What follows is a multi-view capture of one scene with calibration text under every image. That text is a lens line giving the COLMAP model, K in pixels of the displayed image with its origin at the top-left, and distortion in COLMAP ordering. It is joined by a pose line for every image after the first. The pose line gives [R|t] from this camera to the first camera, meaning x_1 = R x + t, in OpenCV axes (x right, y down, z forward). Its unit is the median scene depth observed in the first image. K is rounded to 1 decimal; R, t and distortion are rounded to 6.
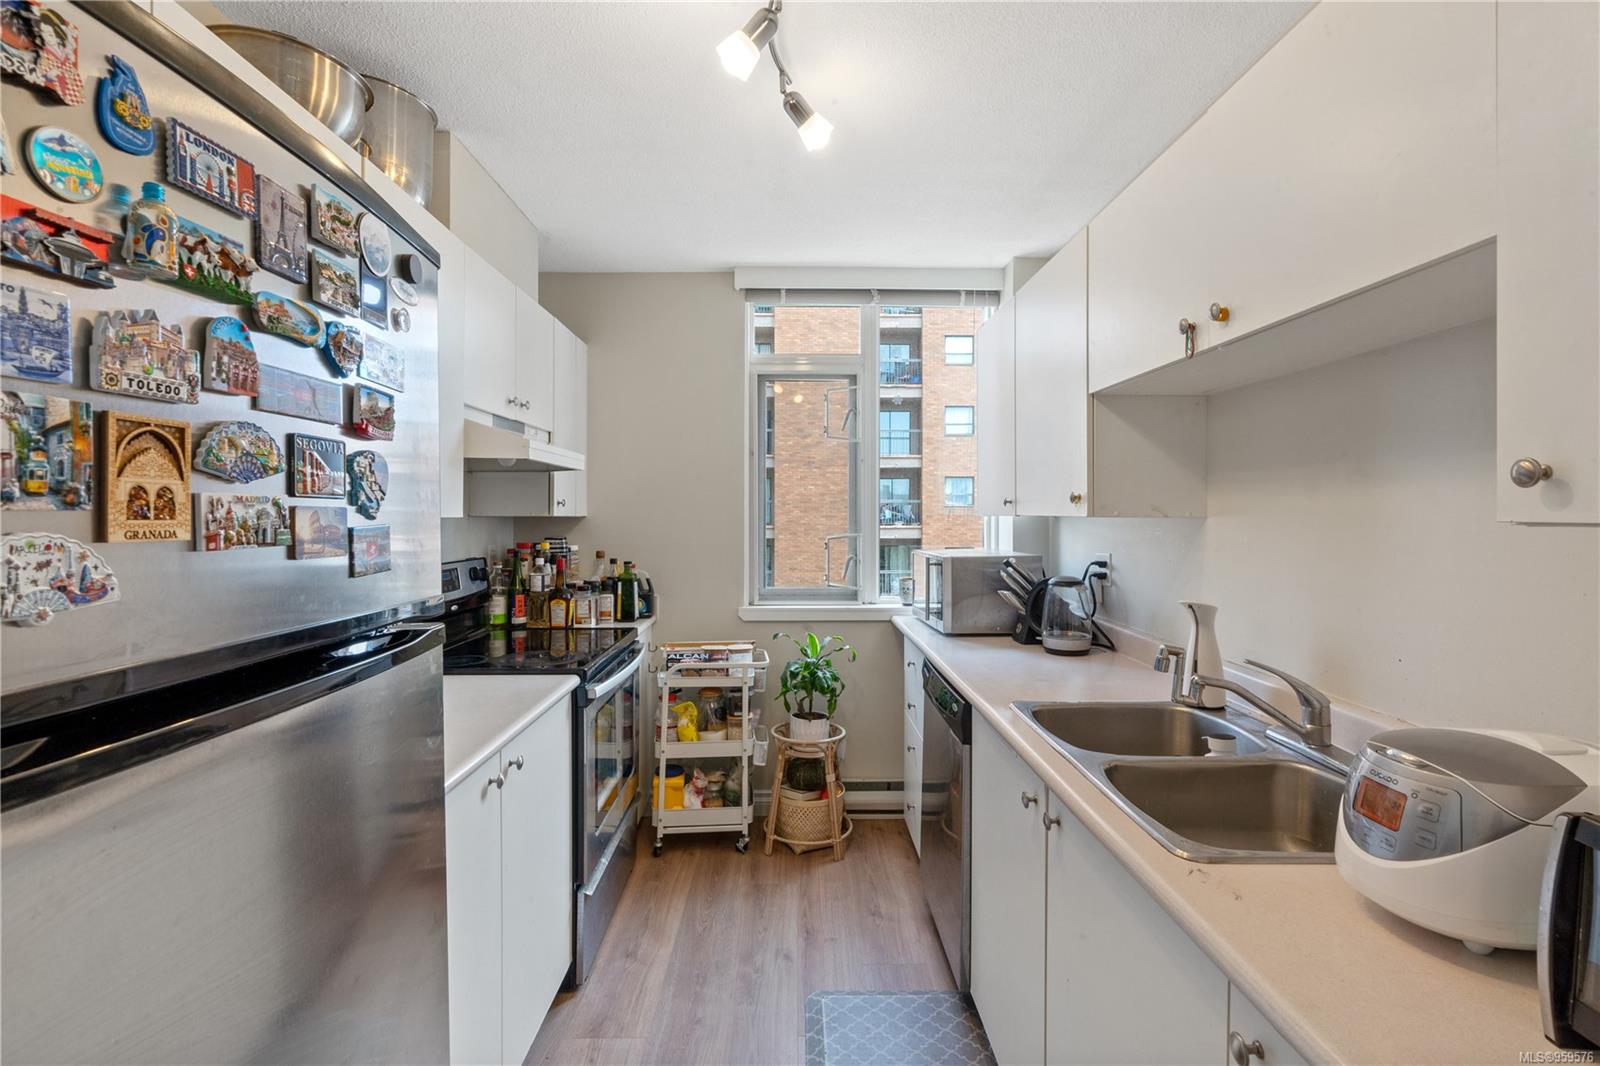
lens RADIAL K [[739.8, 0, 803.1], [0, 739.8, 524.1], [0, 0, 1]] dist [-0.005345, 0.001574]
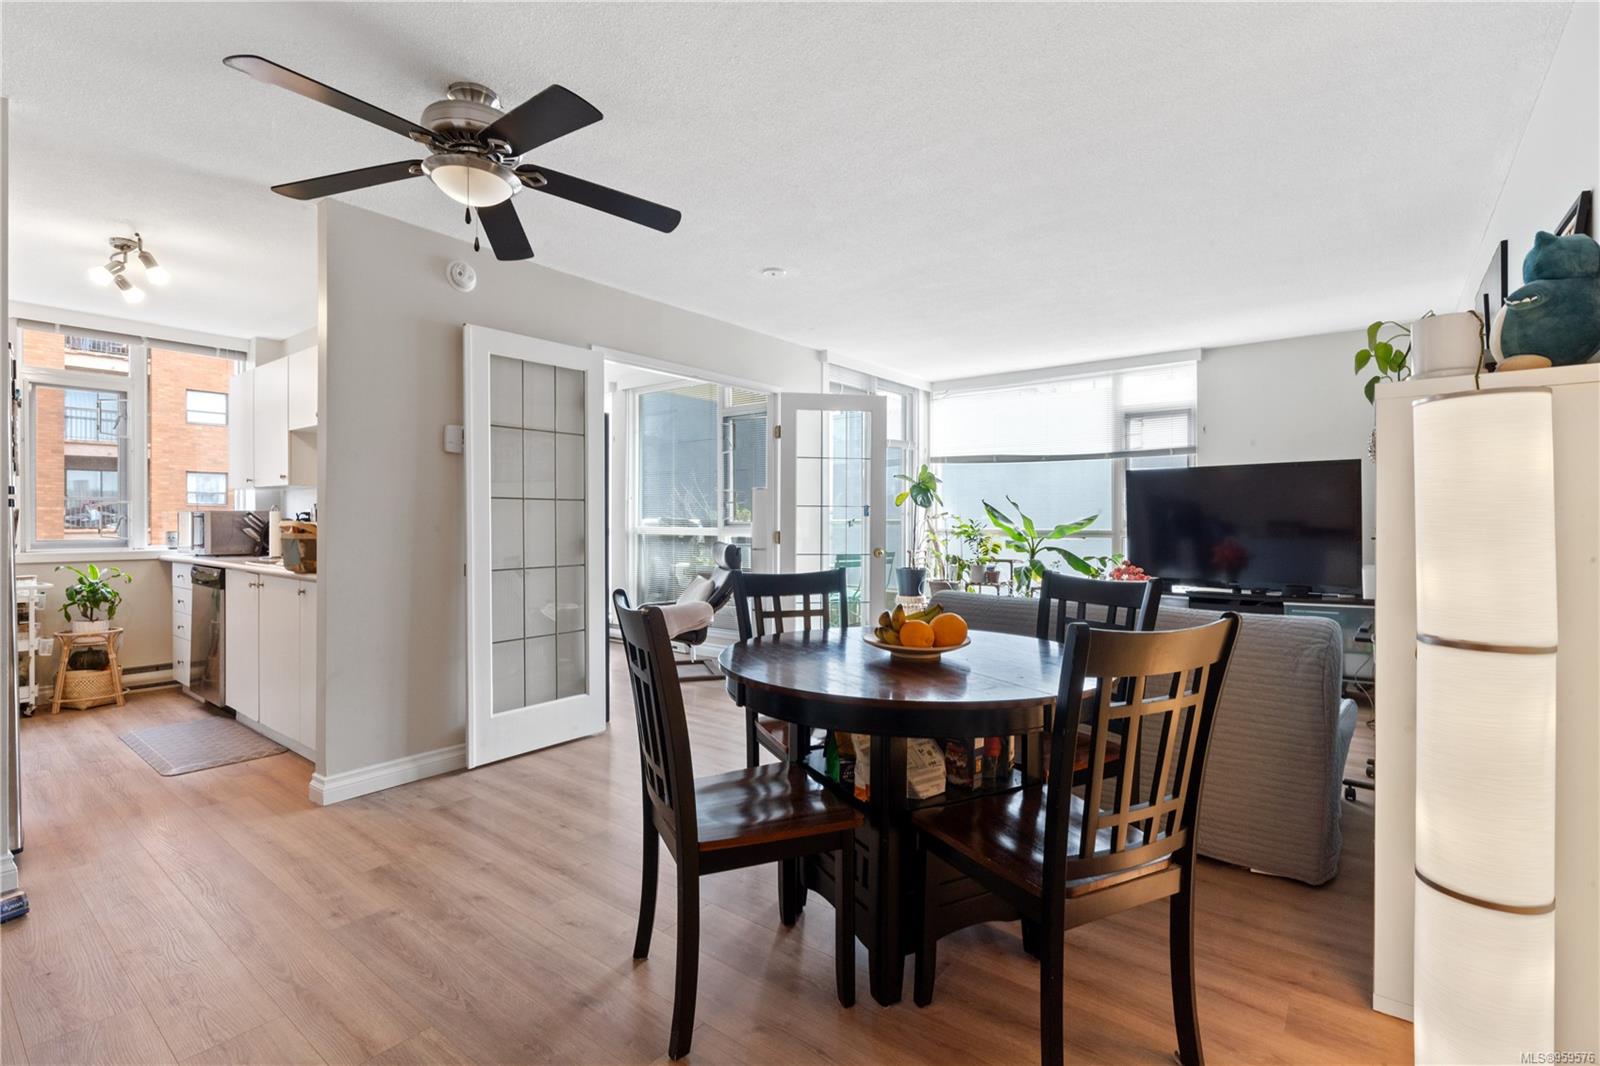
lens RADIAL K [[739.8, 0, 803.1], [0, 739.8, 524.1], [0, 0, 1]] dist [-0.005345, 0.001574]
pose [[0.629620, 0.000372, 0.776903, -0.246232], [0.007049, 0.999956, -0.006192, 0.086078], [-0.776871, 0.009375, 0.629590, -1.068682]]
